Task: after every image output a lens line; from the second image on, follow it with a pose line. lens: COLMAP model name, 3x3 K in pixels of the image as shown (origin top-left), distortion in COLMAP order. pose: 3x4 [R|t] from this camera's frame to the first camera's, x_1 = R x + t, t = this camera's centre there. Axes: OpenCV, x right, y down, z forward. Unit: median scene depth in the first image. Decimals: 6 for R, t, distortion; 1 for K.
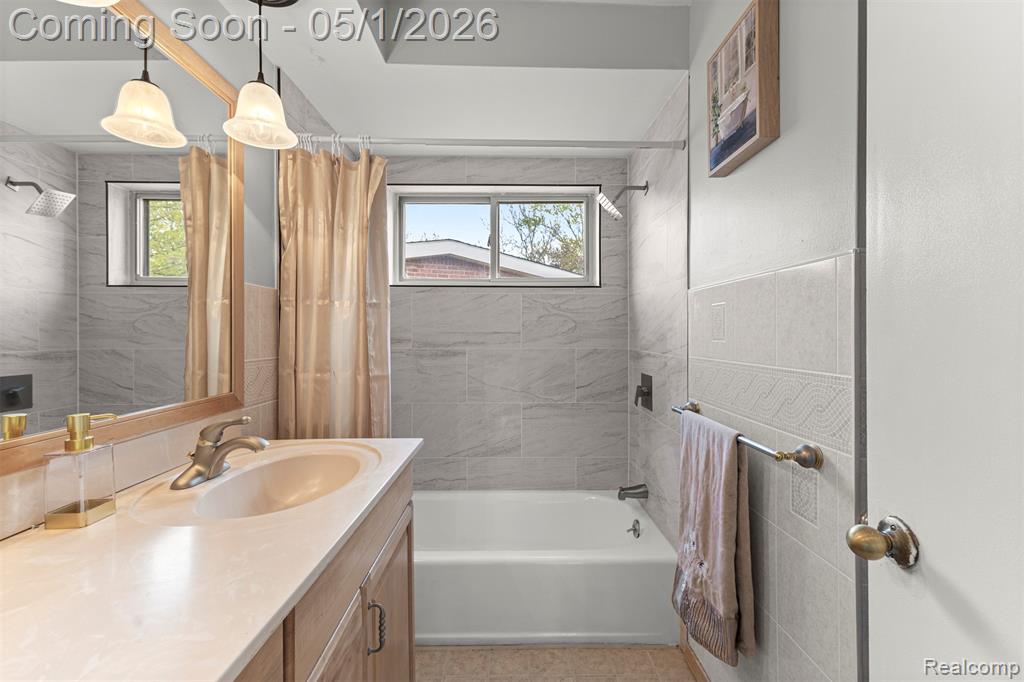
lens RADIAL K [[441.5, 0, 512.2], [0, 441.5, 337.2], [0, 0, 1]] dist [0.001743, 0.000069]
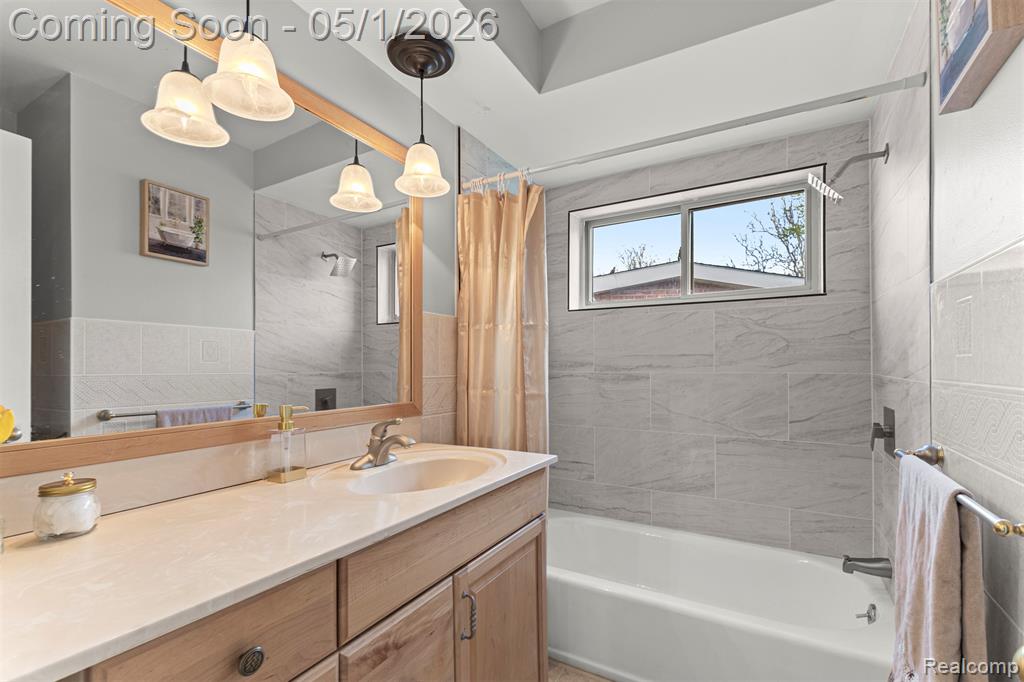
lens RADIAL K [[449.9, 0, 514.3], [0, 449.9, 366.5], [0, 0, 1]] dist [0.002646, -0.000152]
pose [[0.860982, -0.001318, -0.508633, 0.158307], [-0.001242, 0.999988, -0.004693, 0.021163], [0.508633, 0.004672, 0.860971, 0.045669]]
